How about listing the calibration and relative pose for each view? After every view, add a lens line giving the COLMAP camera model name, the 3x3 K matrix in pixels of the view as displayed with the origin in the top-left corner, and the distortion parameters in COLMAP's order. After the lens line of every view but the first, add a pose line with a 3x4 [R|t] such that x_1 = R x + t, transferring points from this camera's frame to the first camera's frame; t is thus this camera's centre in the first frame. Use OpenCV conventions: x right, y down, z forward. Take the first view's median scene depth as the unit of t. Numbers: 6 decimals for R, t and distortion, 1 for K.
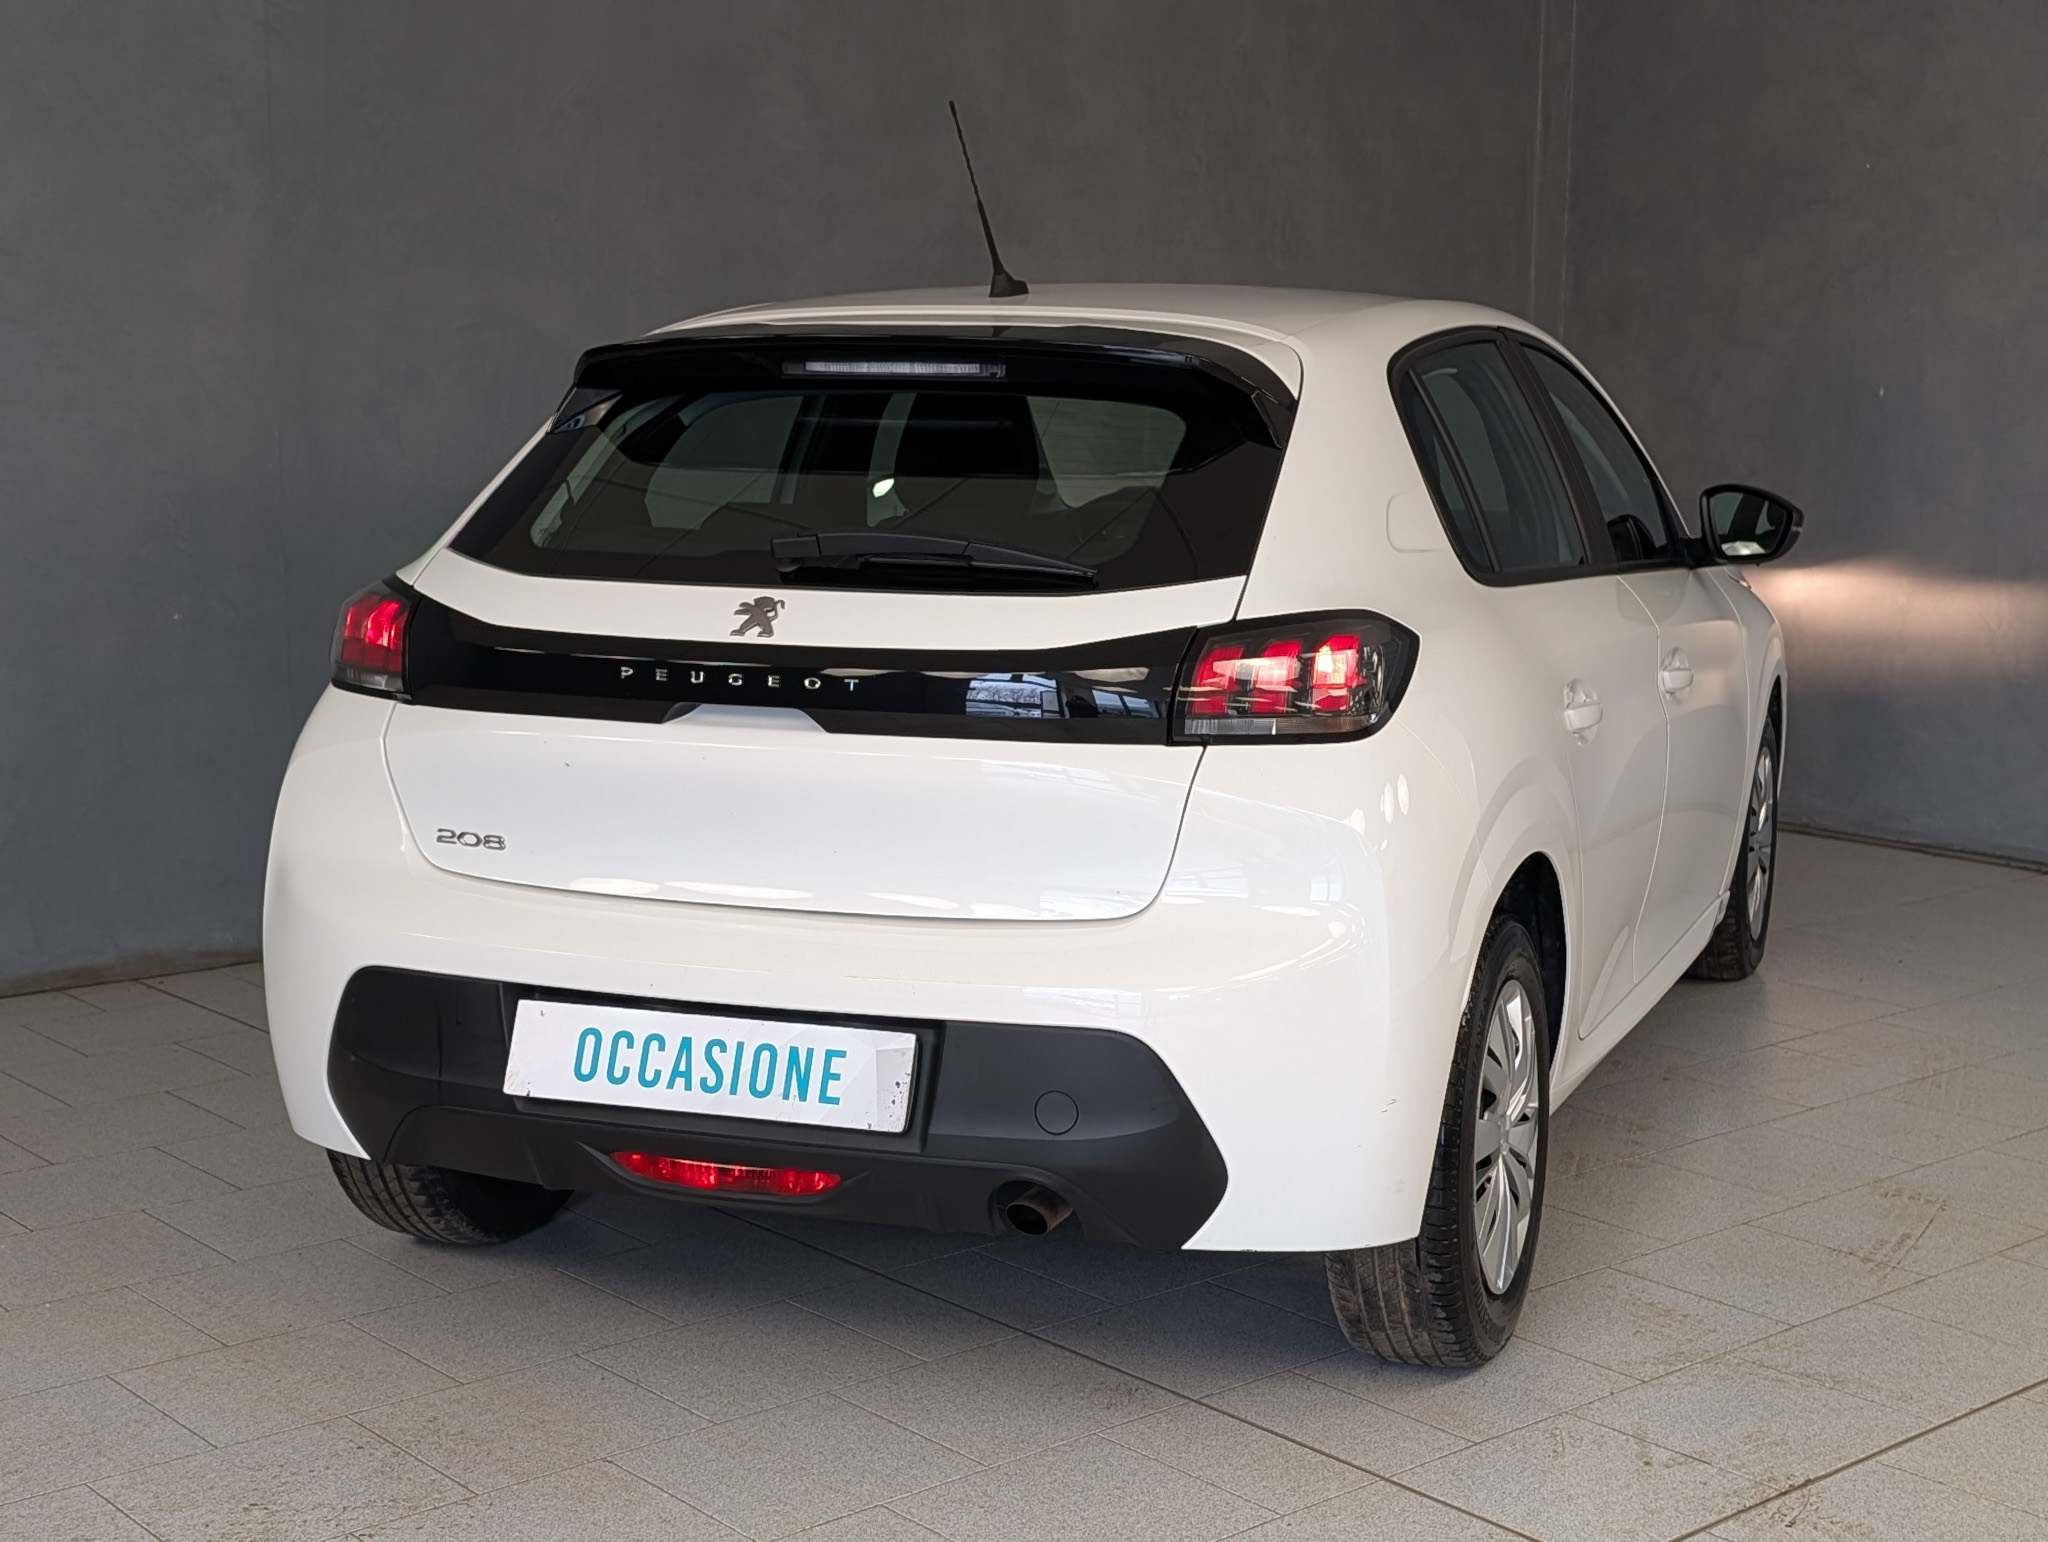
lens RADIAL K [[1506.2, 0, 1076.9], [0, 1506.2, 773.8], [0, 0, 1]] dist [-0.012640, -0.003971]
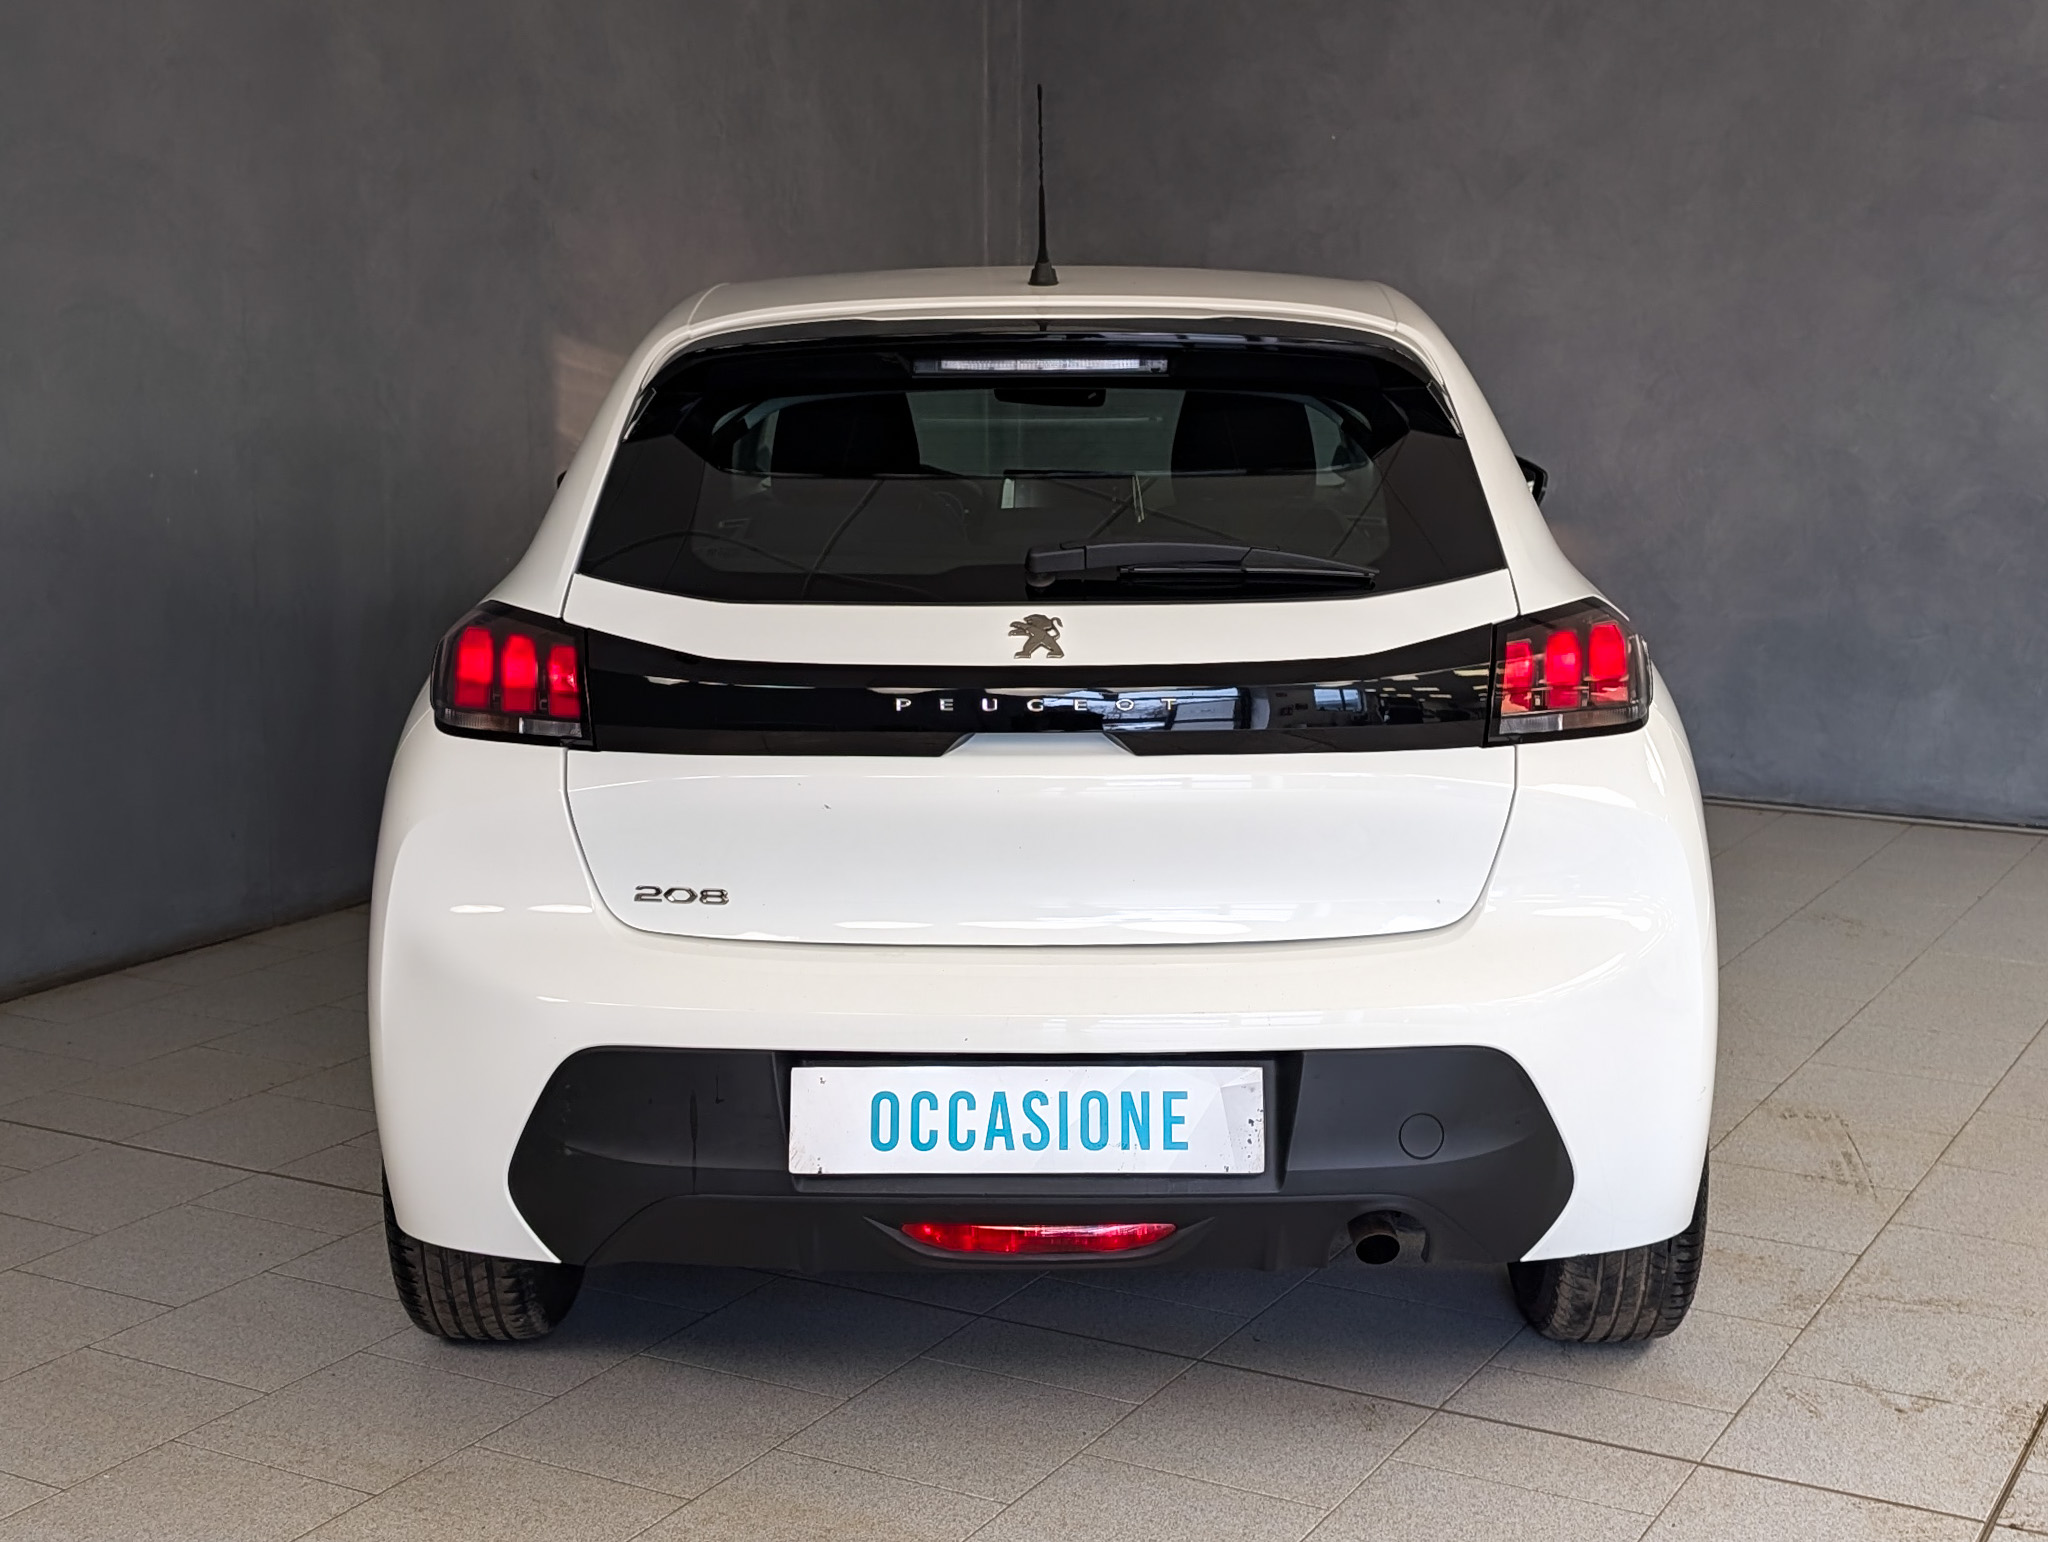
lens RADIAL K [[1493.5, 0, 1024.0], [0, 1493.5, 771.0], [0, 0, 1]] dist [0.075646, 0.000499]
pose [[0.987210, -0.062584, 0.146629, -0.356305], [0.061754, 0.998039, 0.010208, -0.030305], [-0.146980, -0.001022, 0.989139, 0.079681]]
